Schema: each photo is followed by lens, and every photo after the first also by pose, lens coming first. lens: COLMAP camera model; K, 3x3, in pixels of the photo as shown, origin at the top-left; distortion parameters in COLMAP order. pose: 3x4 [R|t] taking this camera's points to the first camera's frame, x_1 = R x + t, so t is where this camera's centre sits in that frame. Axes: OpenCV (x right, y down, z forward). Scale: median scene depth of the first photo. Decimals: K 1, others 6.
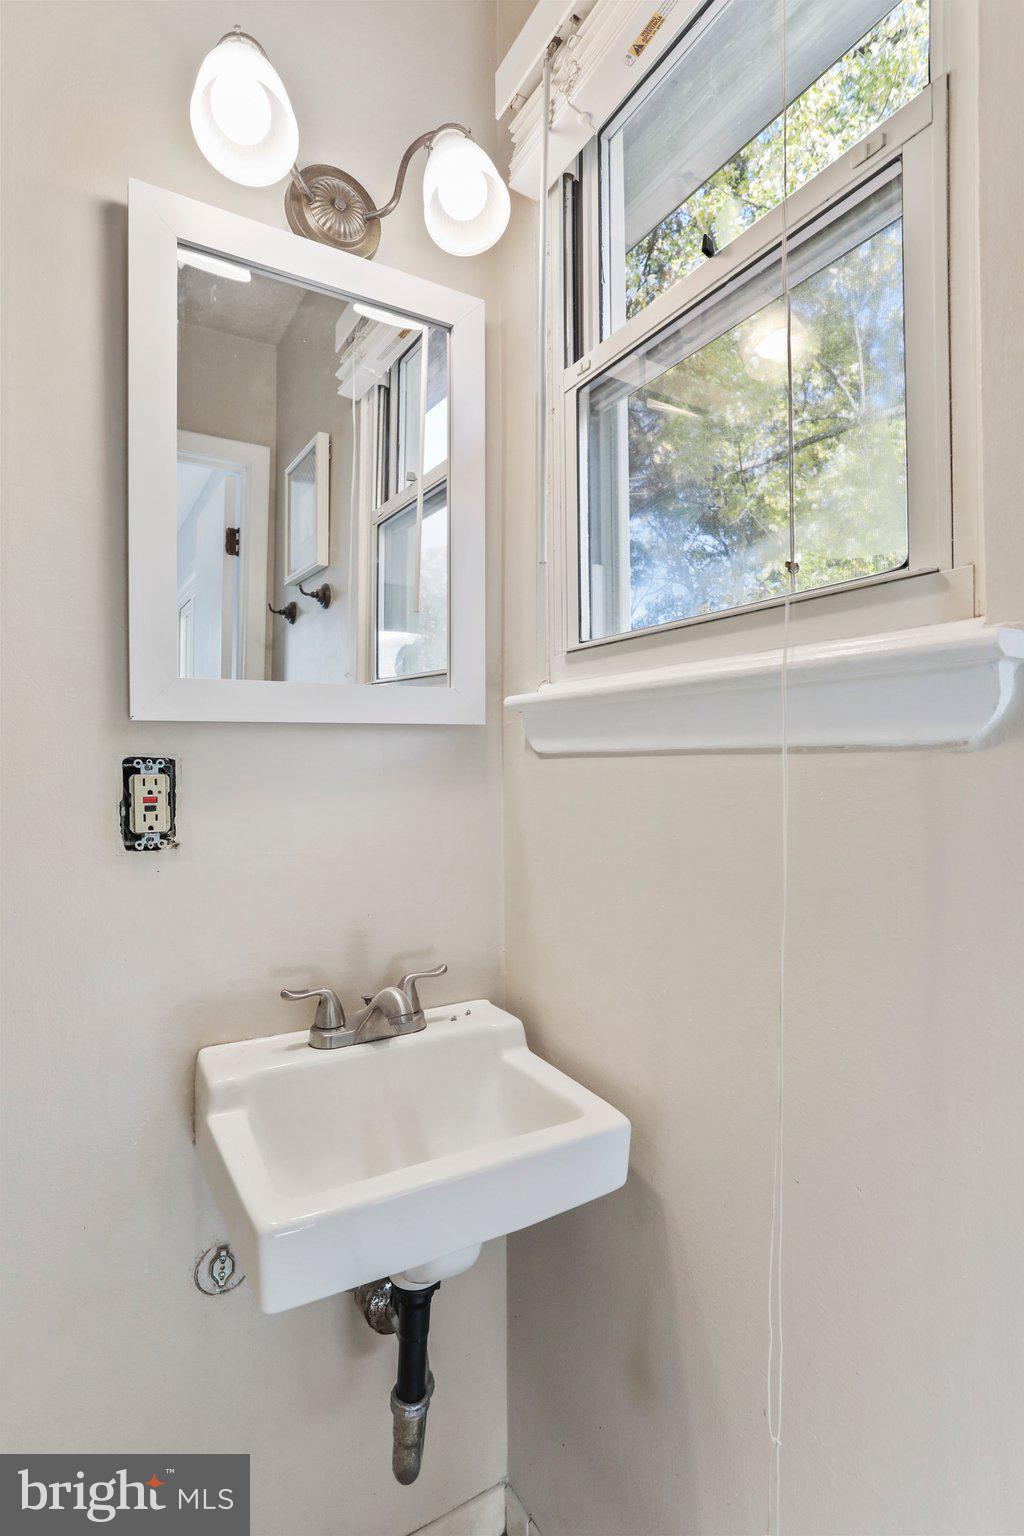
lens RADIAL K [[748.3, 0, 512.0], [0, 748.3, 768.0], [0, 0, 1]] dist [-0.047045, 0.026493]
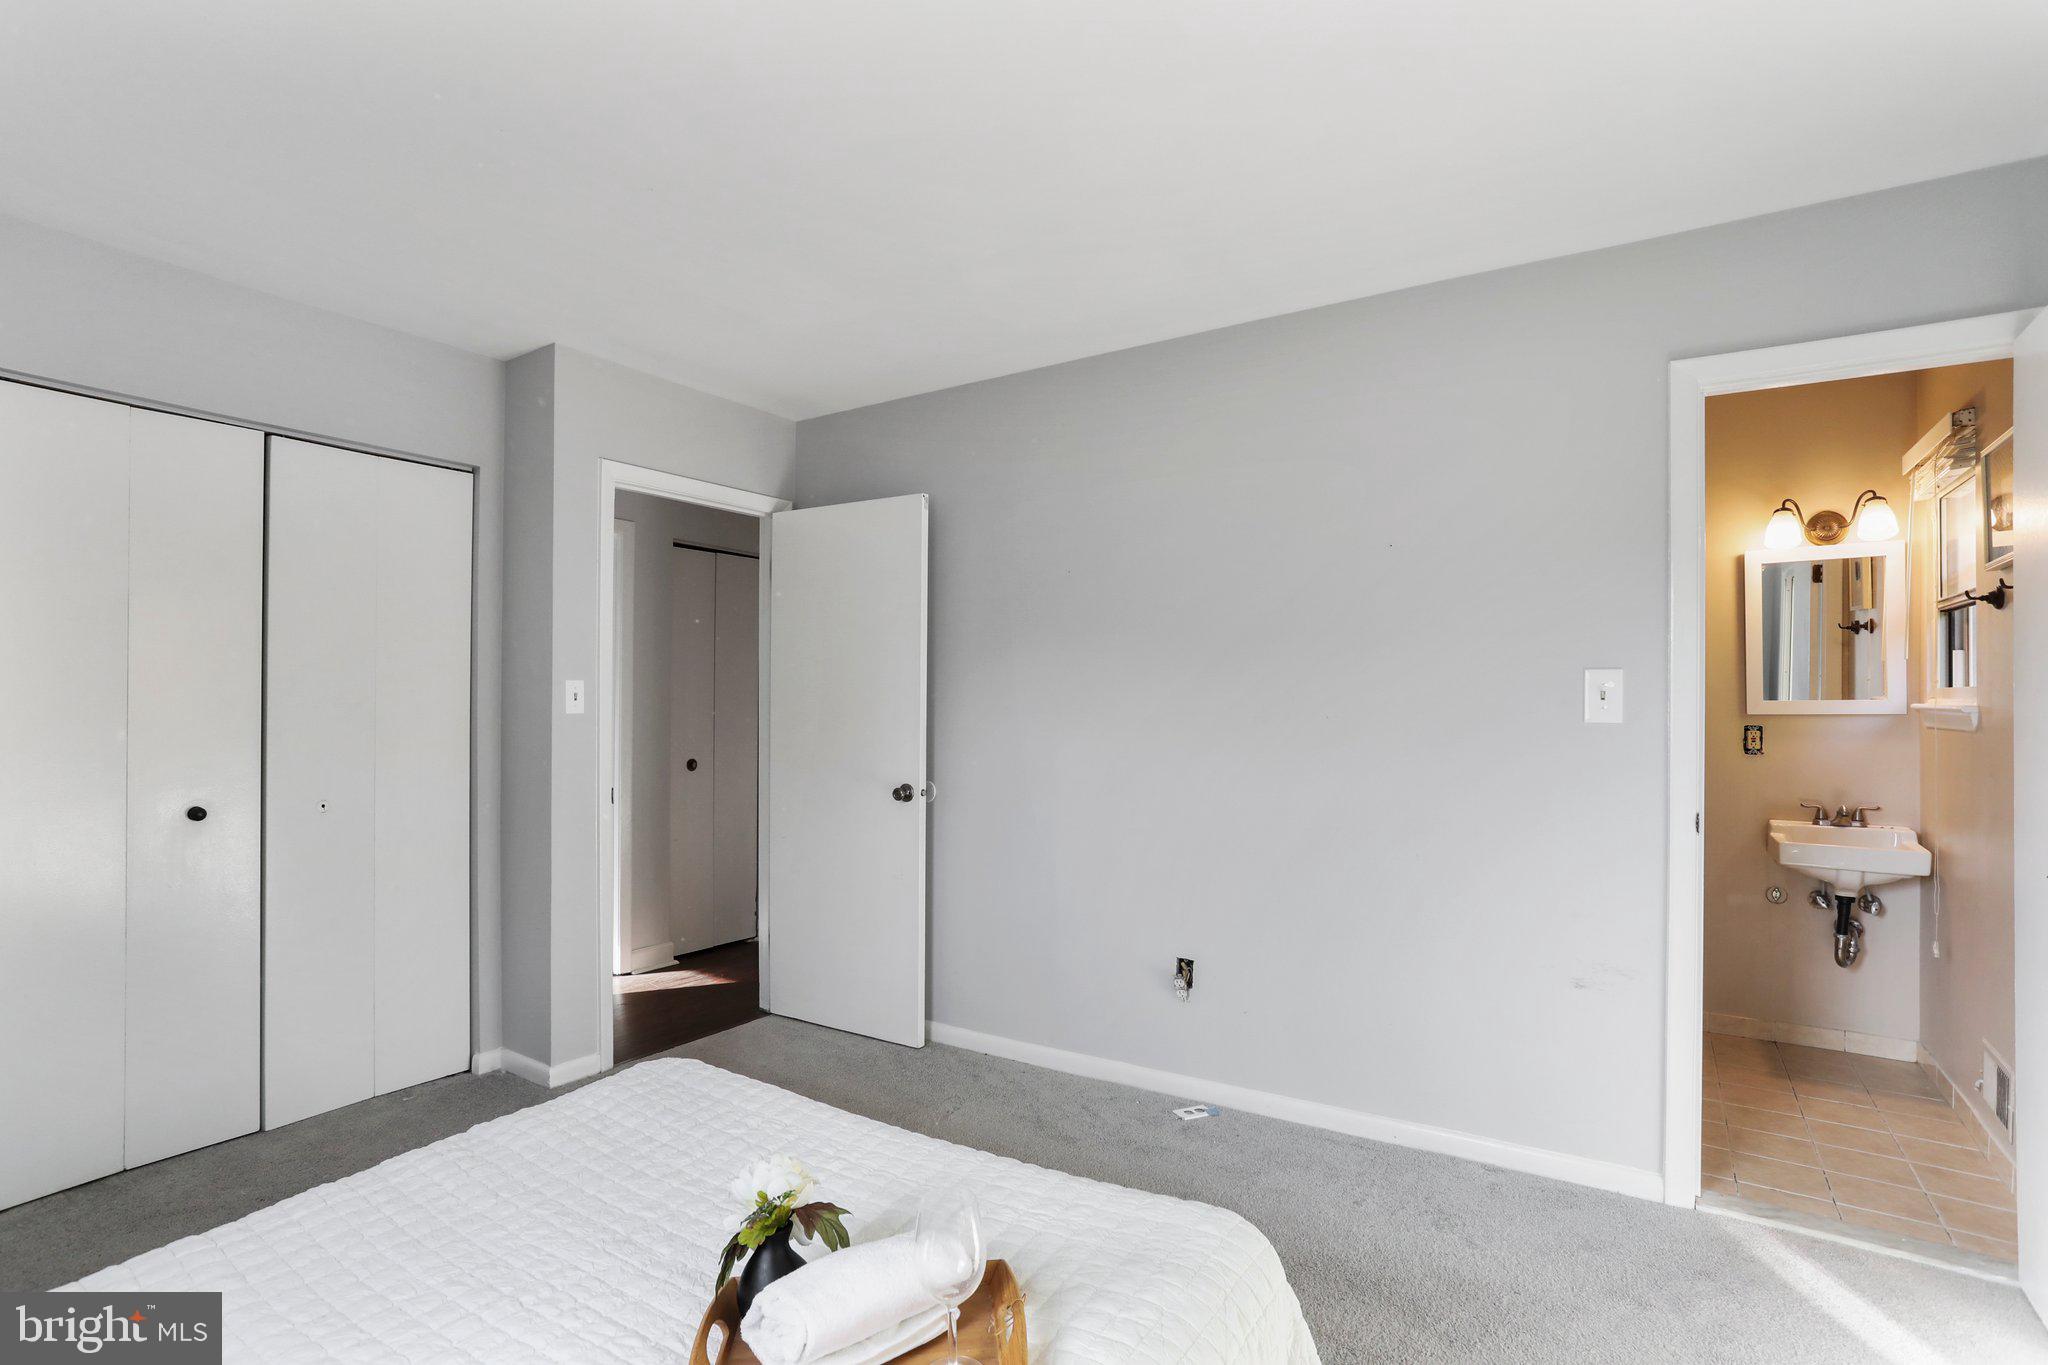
lens RADIAL K [[997.8, 0, 1024.0], [0, 997.8, 682.5], [0, 0, 1]] dist [-0.047045, 0.026493]
pose [[0.448313, -0.006620, -0.893852, 1.897061], [-0.005415, 0.999934, -0.010122, -0.140718], [0.893860, 0.009378, 0.448248, -3.742101]]
